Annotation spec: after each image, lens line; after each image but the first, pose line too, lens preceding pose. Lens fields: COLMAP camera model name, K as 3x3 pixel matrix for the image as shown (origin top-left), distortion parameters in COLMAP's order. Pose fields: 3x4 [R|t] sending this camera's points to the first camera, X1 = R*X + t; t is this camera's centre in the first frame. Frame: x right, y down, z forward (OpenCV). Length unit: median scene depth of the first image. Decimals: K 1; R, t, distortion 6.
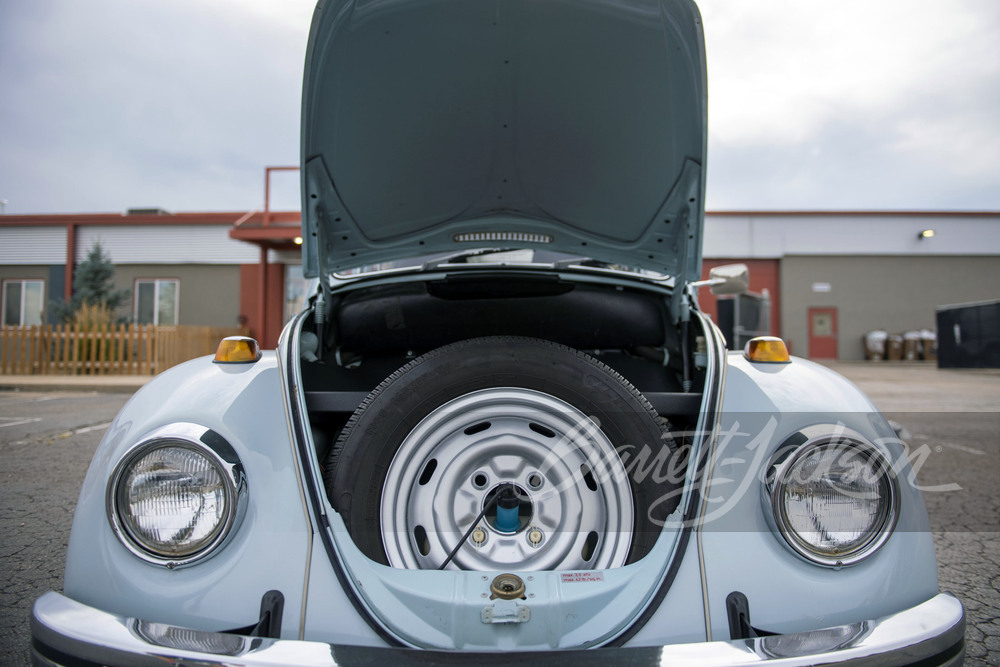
lens RADIAL K [[685.5, 0, 501.5], [0, 685.5, 335.4], [0, 0, 1]] dist [-0.006444, -0.001808]
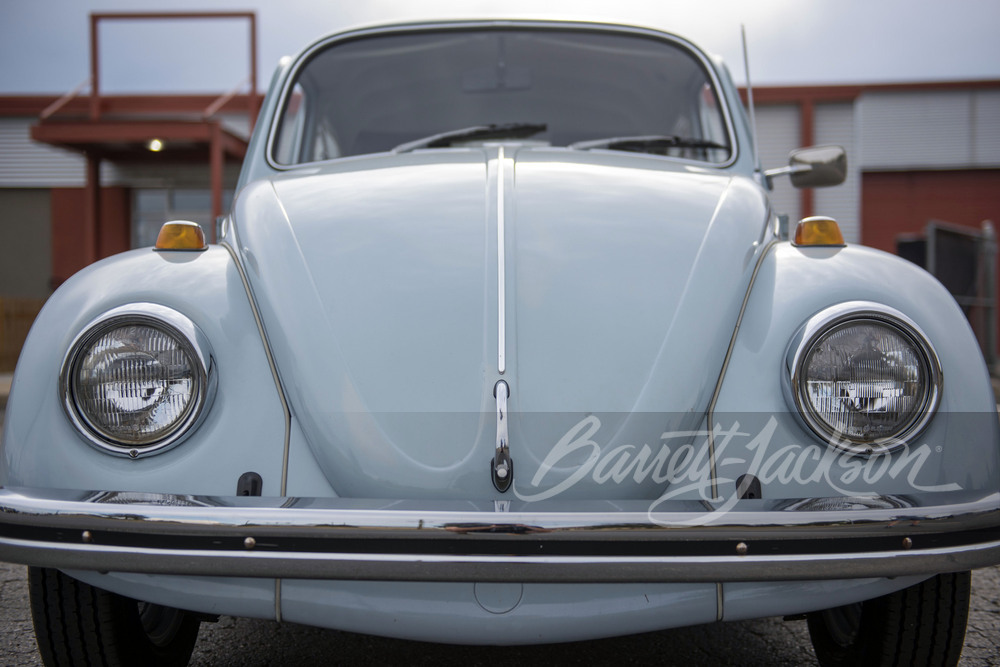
lens RADIAL K [[1312.7, 0, 498.3], [0, 1312.7, 333.1], [0, 0, 1]] dist [0.118509, 0.000000]
pose [[0.999802, -0.007905, -0.018251, 0.004998], [0.007876, 0.999968, -0.001637, 0.022771], [0.018264, 0.001493, 0.999832, -0.097151]]
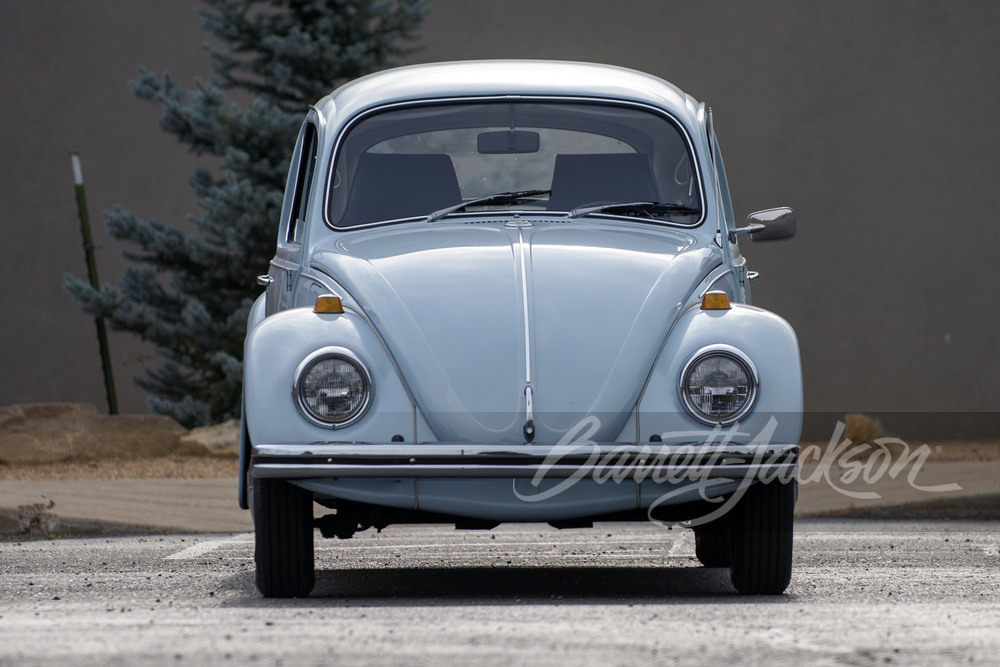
lens RADIAL K [[5040.4, 0, 499.9], [0, 5040.4, 333.6], [0, 0, 1]] dist [-0.170552, 0.000000]
pose [[0.999912, -0.011623, 0.006375, -0.017577], [0.011645, 0.999926, -0.003418, 0.018779], [-0.006335, 0.003492, 0.999974, -1.484418]]
